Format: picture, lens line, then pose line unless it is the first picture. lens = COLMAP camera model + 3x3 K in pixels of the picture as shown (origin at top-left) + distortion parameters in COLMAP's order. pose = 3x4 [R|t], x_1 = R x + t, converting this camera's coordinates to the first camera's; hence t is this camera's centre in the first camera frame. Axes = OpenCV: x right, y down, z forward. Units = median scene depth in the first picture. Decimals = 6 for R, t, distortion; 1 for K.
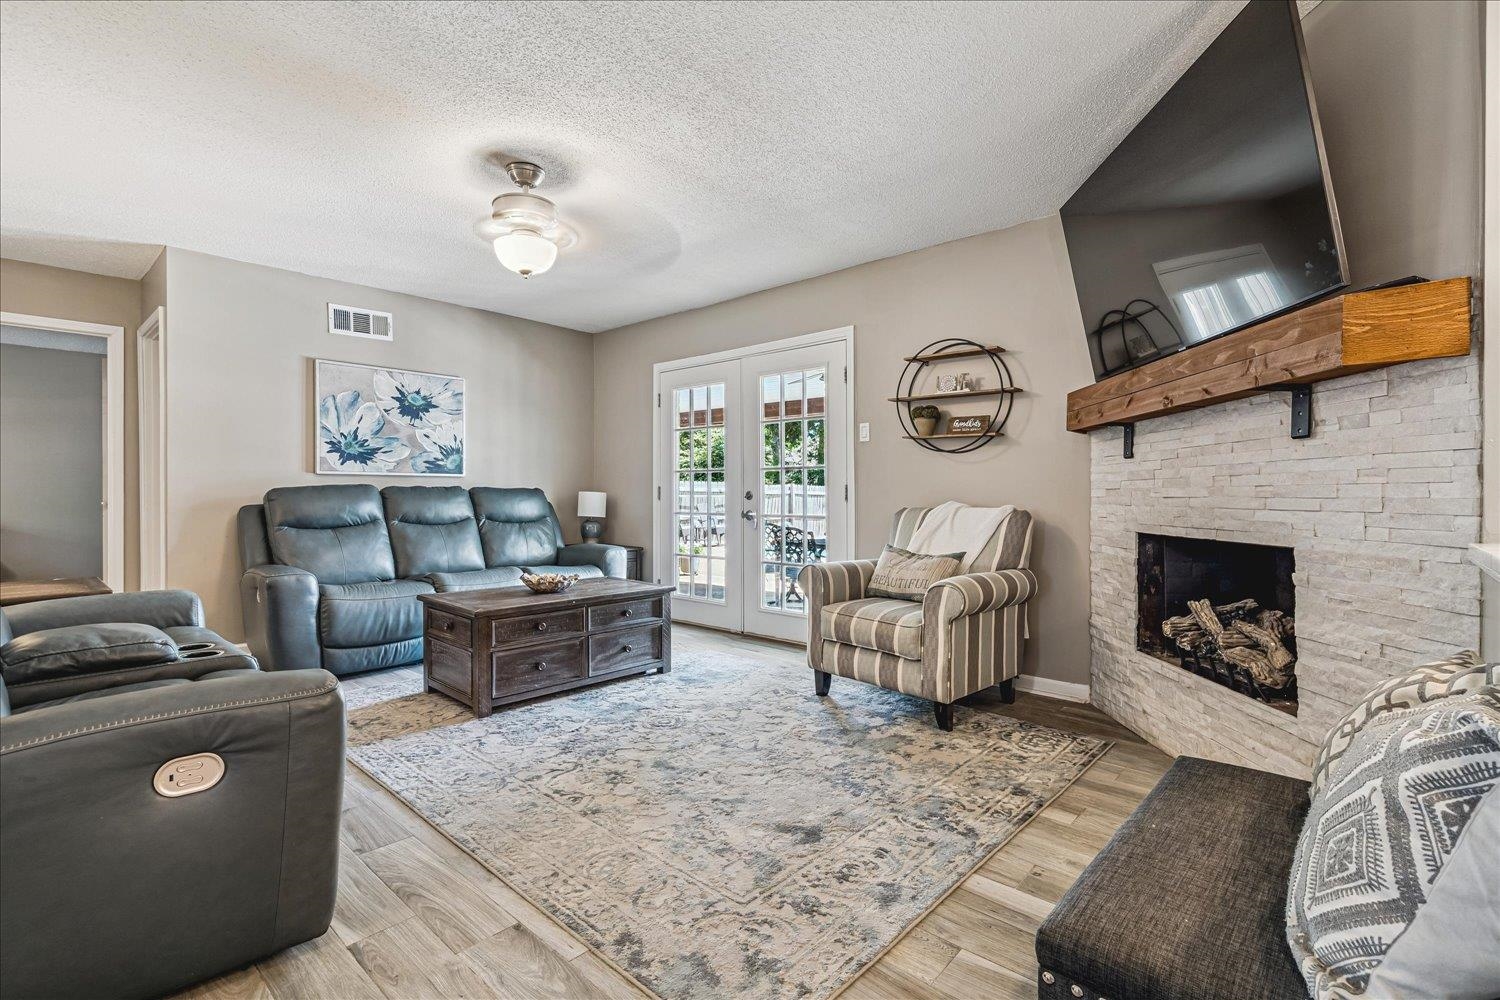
lens RADIAL K [[686.9, 0, 750.0], [0, 686.9, 500.0], [0, 0, 1]] dist [-0.003007, -0.000124]
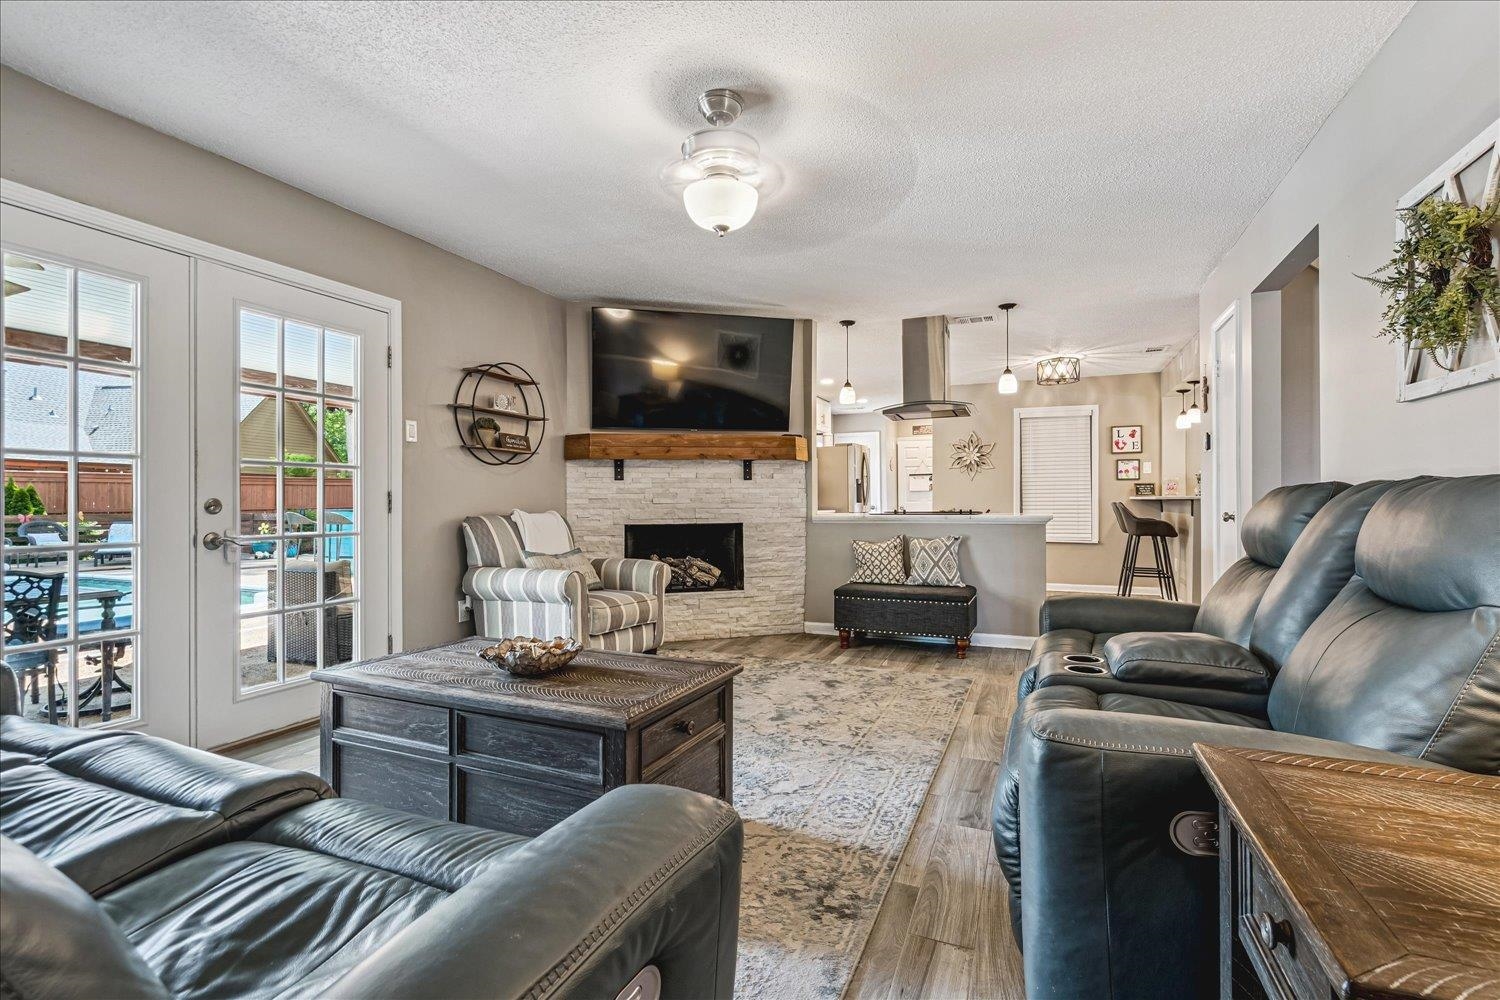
lens RADIAL K [[686.9, 0, 750.0], [0, 686.9, 500.0], [0, 0, 1]] dist [-0.003007, -0.000124]
pose [[-0.329426, 0.002194, 0.944179, -1.348283], [0.010532, 0.999944, 0.001352, -0.015131], [-0.944123, 0.010390, -0.329430, 1.516901]]
